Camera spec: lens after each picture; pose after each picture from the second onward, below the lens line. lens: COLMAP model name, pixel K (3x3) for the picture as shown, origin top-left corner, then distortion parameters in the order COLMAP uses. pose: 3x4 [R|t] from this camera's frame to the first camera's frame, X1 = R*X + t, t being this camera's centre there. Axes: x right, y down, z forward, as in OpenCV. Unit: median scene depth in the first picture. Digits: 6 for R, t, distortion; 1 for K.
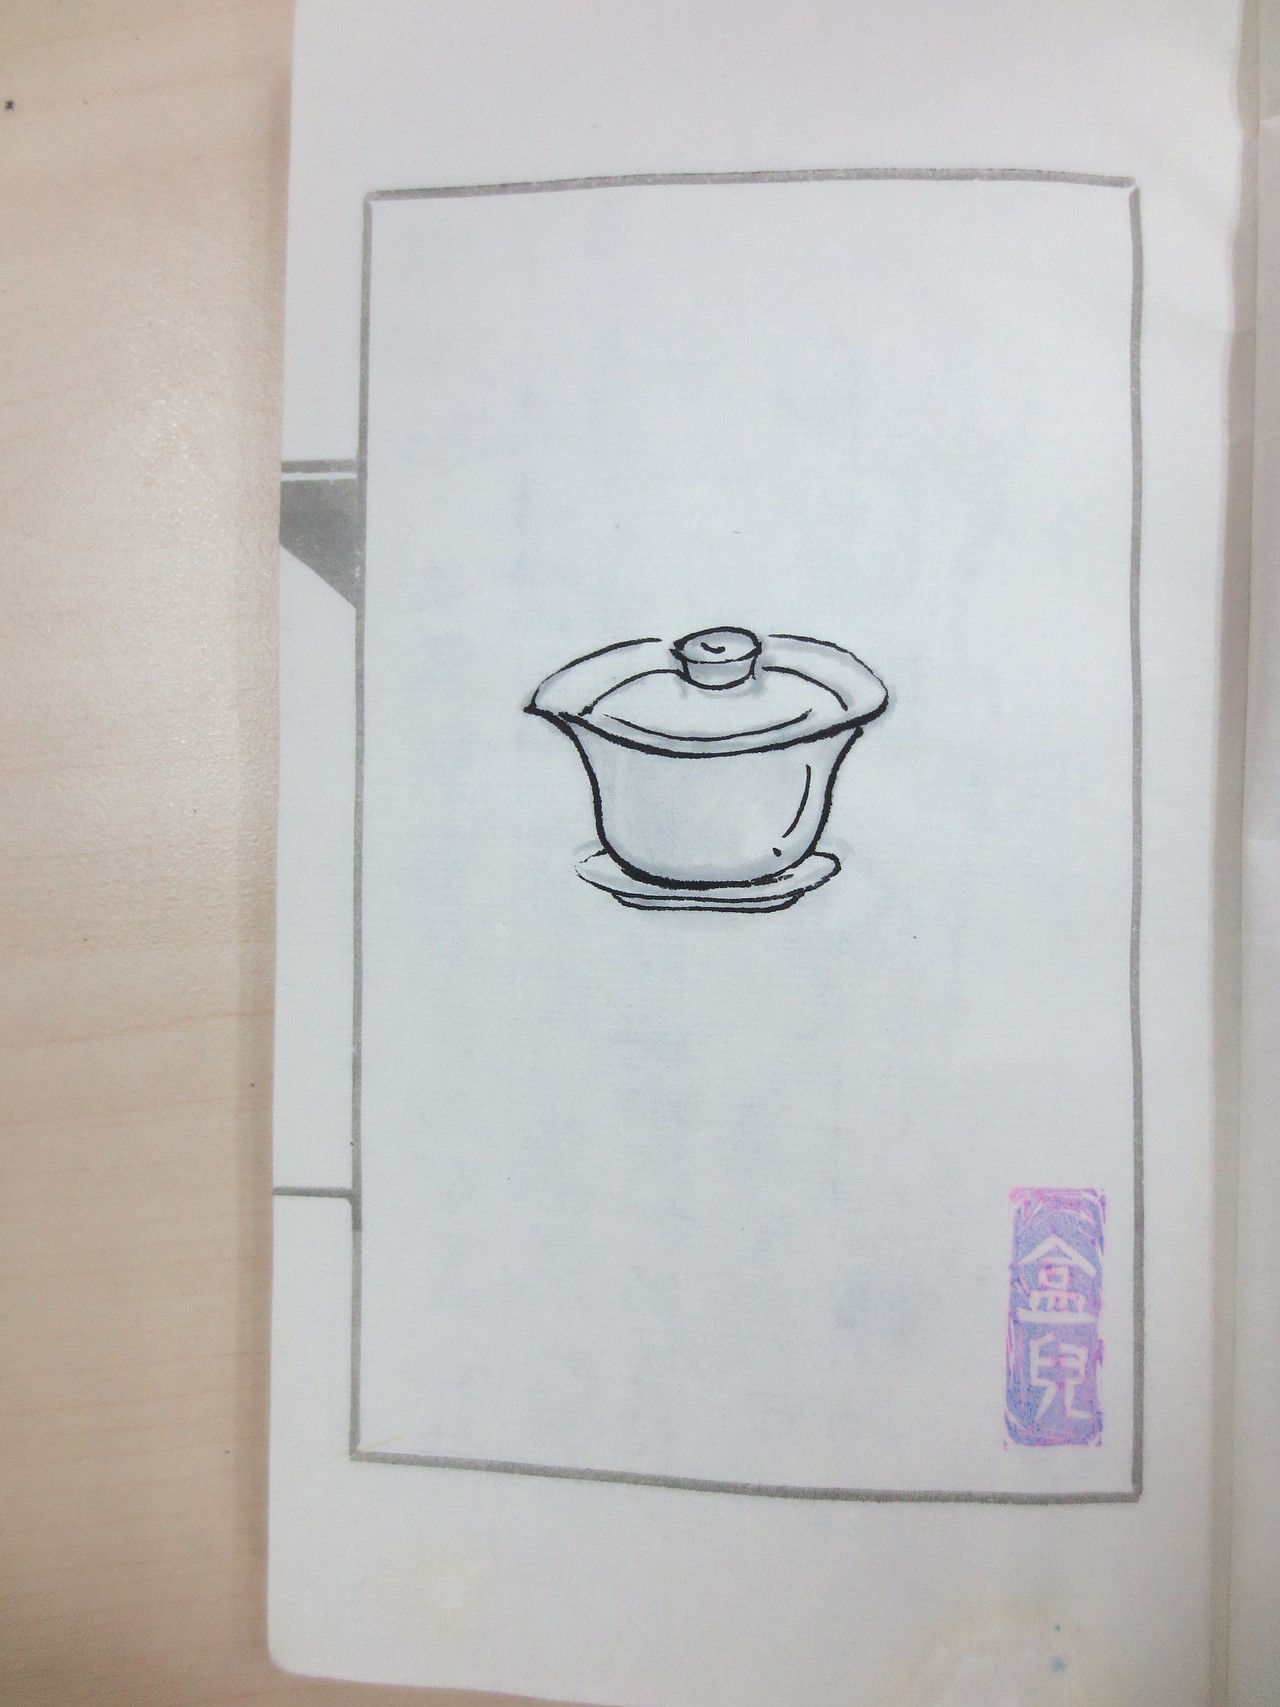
lens RADIAL K [[1220.1, 0, 648.7], [0, 1220.1, 849.6], [0, 0, 1]] dist [-0.062721, 0.024054]
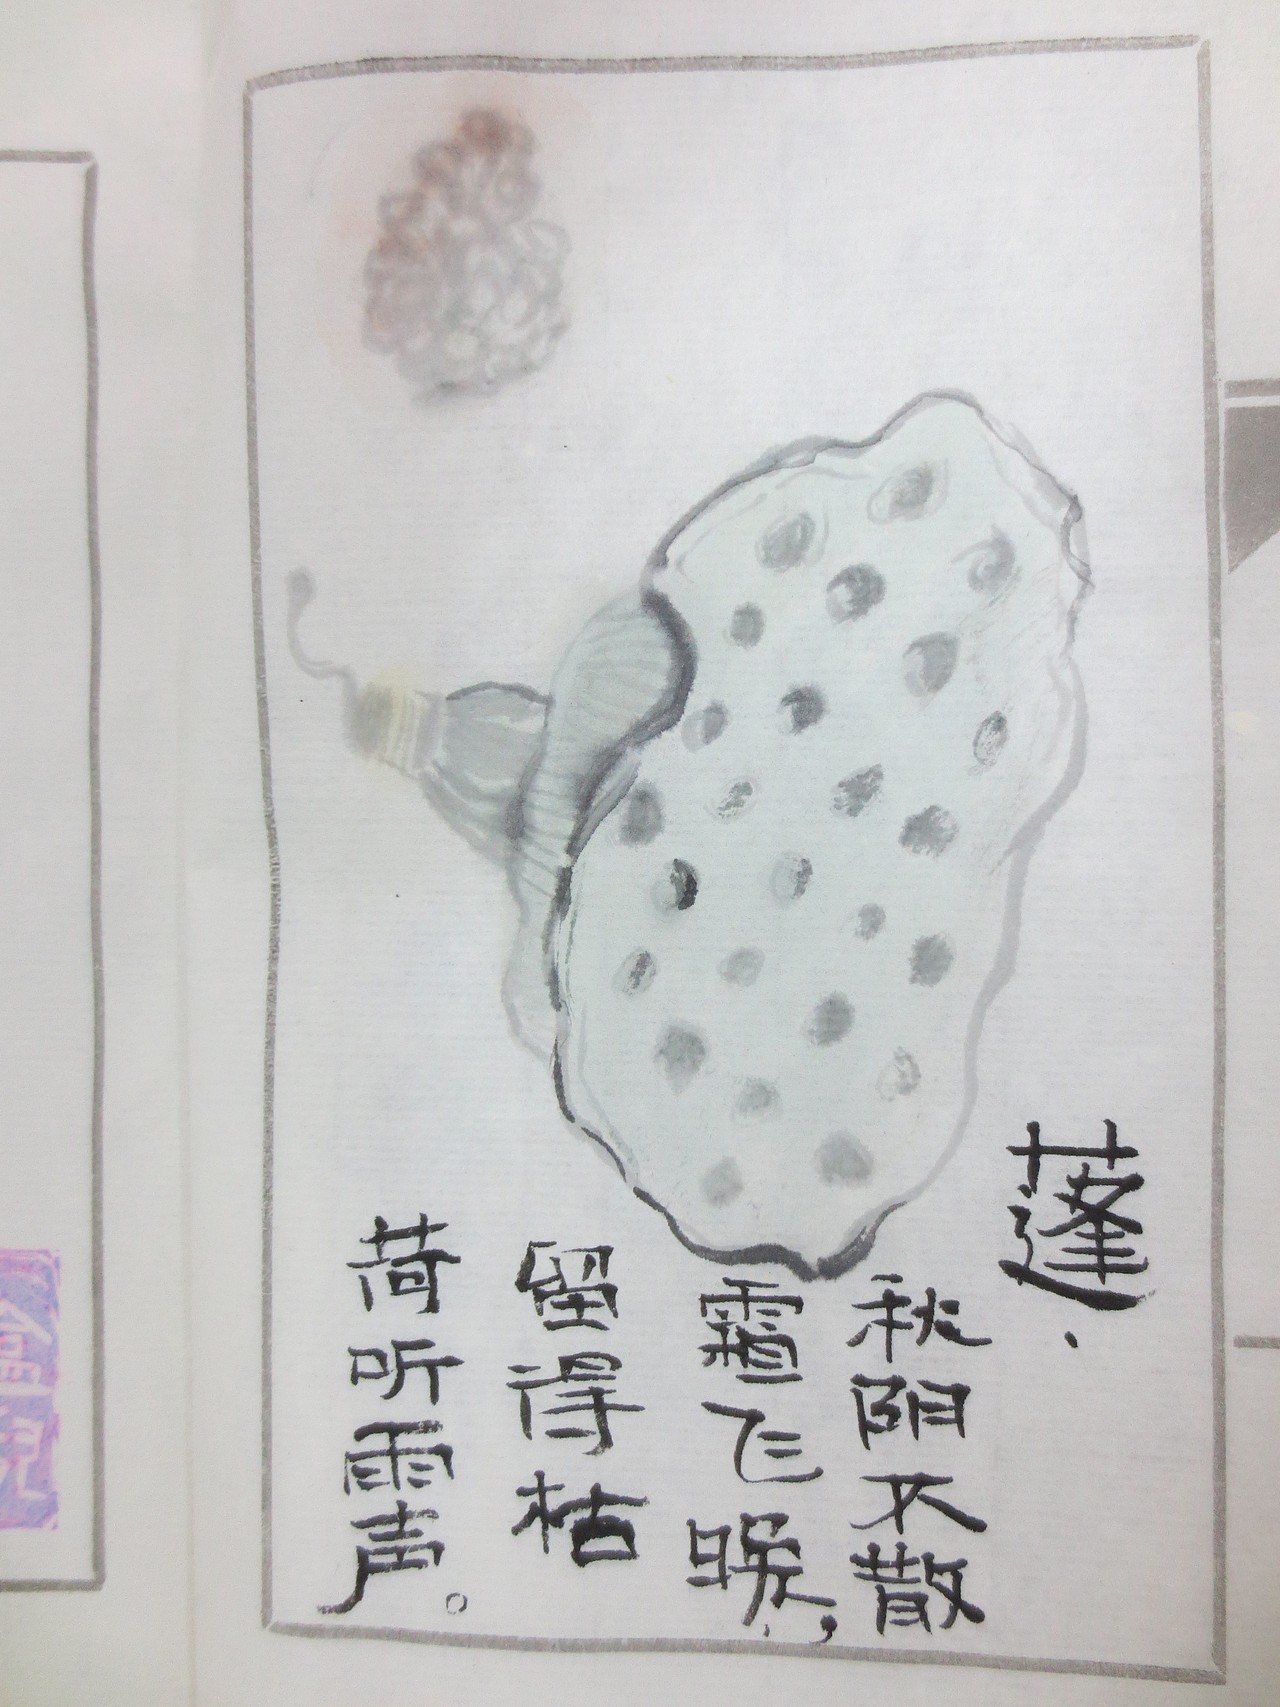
lens RADIAL K [[1220.1, 0, 642.8], [0, 1220.1, 850.5], [0, 0, 1]] dist [-0.062721, 0.024054]
pose [[0.999224, -0.013411, 0.037027, 0.796689], [0.013516, 0.999905, -0.002602, -0.015376], [-0.036989, 0.003100, 0.999311, 0.067208]]
